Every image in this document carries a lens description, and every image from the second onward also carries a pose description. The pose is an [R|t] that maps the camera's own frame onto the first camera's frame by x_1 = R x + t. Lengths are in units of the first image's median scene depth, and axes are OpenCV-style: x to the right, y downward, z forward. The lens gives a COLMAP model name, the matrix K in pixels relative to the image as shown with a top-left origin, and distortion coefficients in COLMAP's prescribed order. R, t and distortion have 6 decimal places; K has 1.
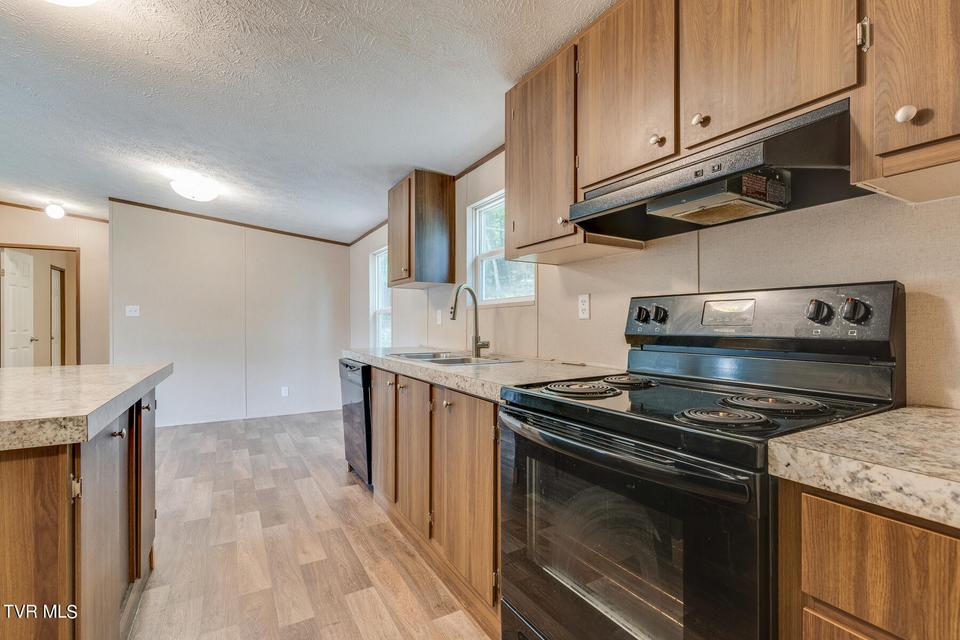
lens RADIAL K [[435.9, 0, 477.8], [0, 435.9, 319.6], [0, 0, 1]] dist [-0.013932, 0.003002]
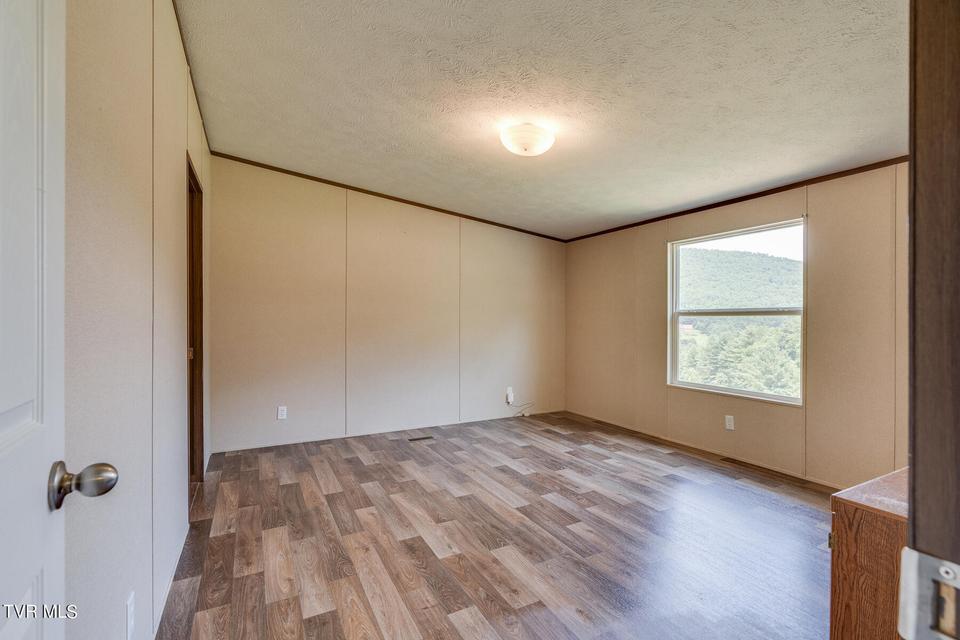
lens RADIAL K [[435.9, 0, 479.9], [0, 435.9, 322.7], [0, 0, 1]] dist [-0.013932, 0.003002]
pose [[-0.999188, 0.002517, 0.040214, -0.626227], [0.002398, 0.999993, -0.002997, 0.002642], [-0.040221, -0.002898, -0.999187, 1.842008]]
